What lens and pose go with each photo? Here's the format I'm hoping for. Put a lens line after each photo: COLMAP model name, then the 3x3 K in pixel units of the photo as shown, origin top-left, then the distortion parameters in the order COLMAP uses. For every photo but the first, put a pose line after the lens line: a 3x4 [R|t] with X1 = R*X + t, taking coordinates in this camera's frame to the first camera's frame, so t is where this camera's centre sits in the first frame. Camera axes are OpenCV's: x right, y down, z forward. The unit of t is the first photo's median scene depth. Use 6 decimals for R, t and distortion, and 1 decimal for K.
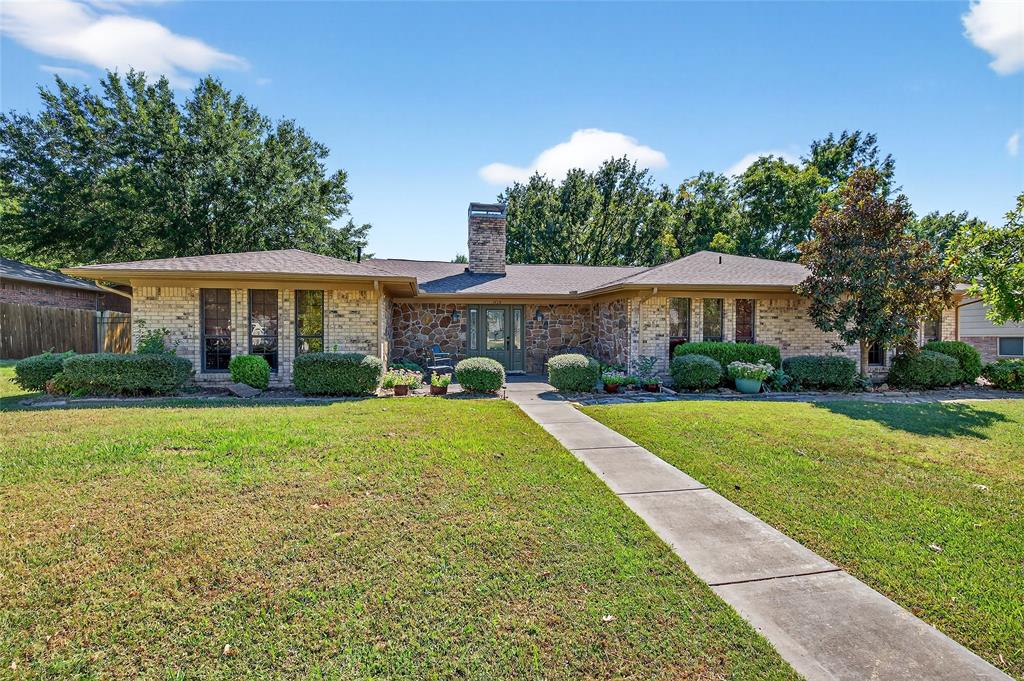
lens RADIAL K [[444.3, 0, 511.8], [0, 444.3, 338.6], [0, 0, 1]] dist [0.003914, 0.000235]
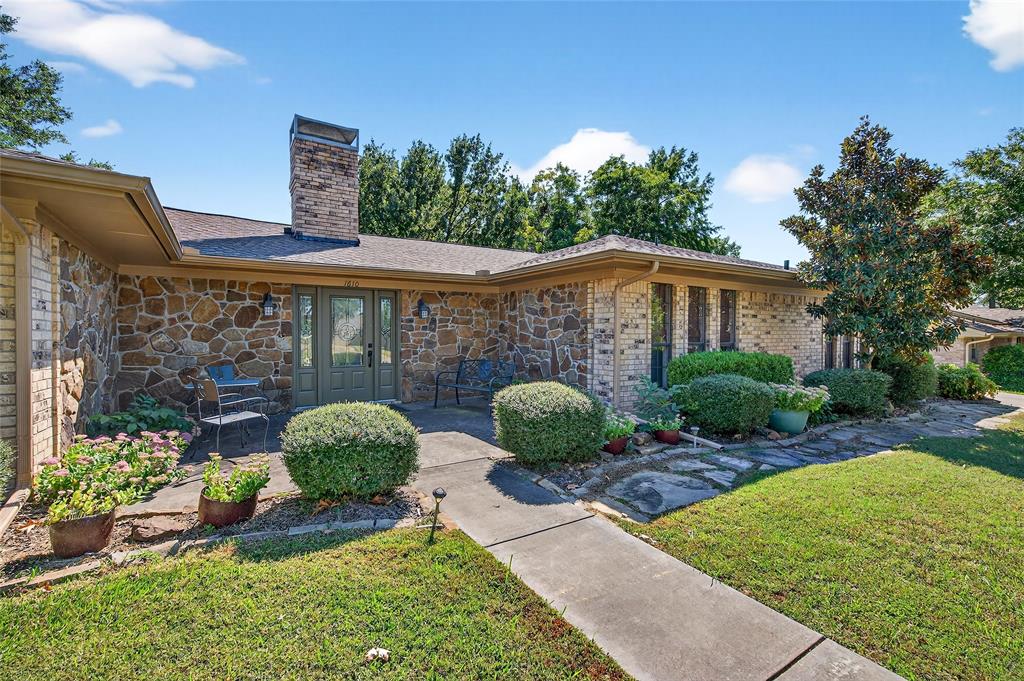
lens RADIAL K [[444.3, 0, 509.1], [0, 444.3, 339.3], [0, 0, 1]] dist [0.003914, 0.000235]
pose [[0.926431, -0.004657, 0.376435, -0.056140], [0.005033, 0.999987, -0.000016, -0.008625], [-0.376430, 0.001910, 0.926443, 0.365274]]
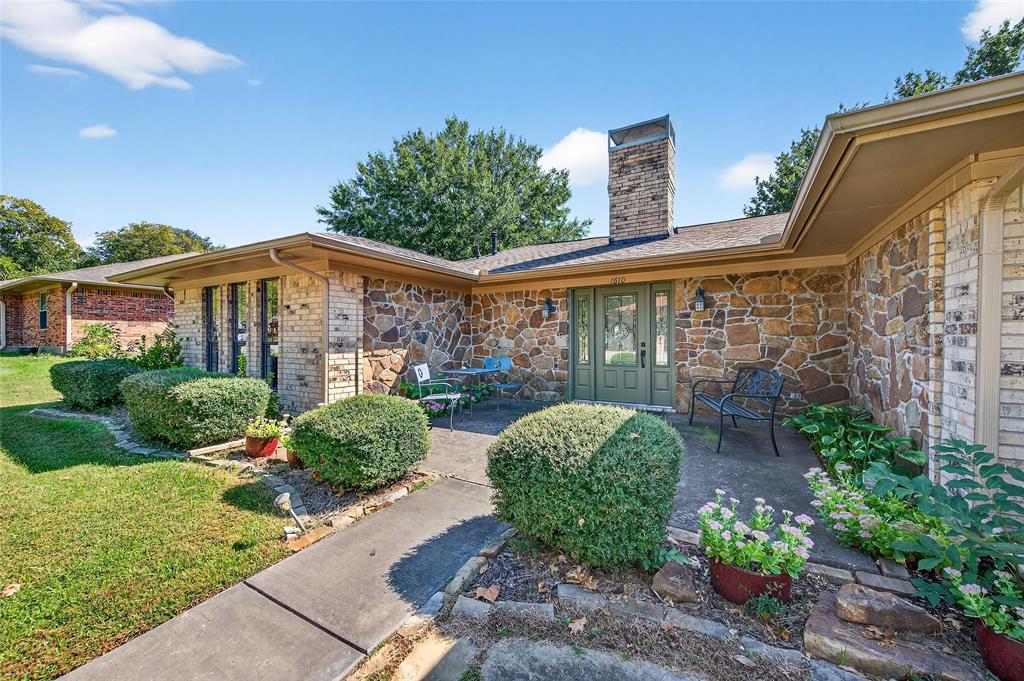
lens RADIAL K [[393.5, 0, 513.0], [0, 393.5, 340.4], [0, 0, 1]] dist [-0.001054, -0.000066]
pose [[0.763345, 0.000824, -0.645991, 0.172246], [-0.002131, 0.999997, -0.001243, -0.005571], [0.645988, 0.002325, 0.763344, 0.502222]]
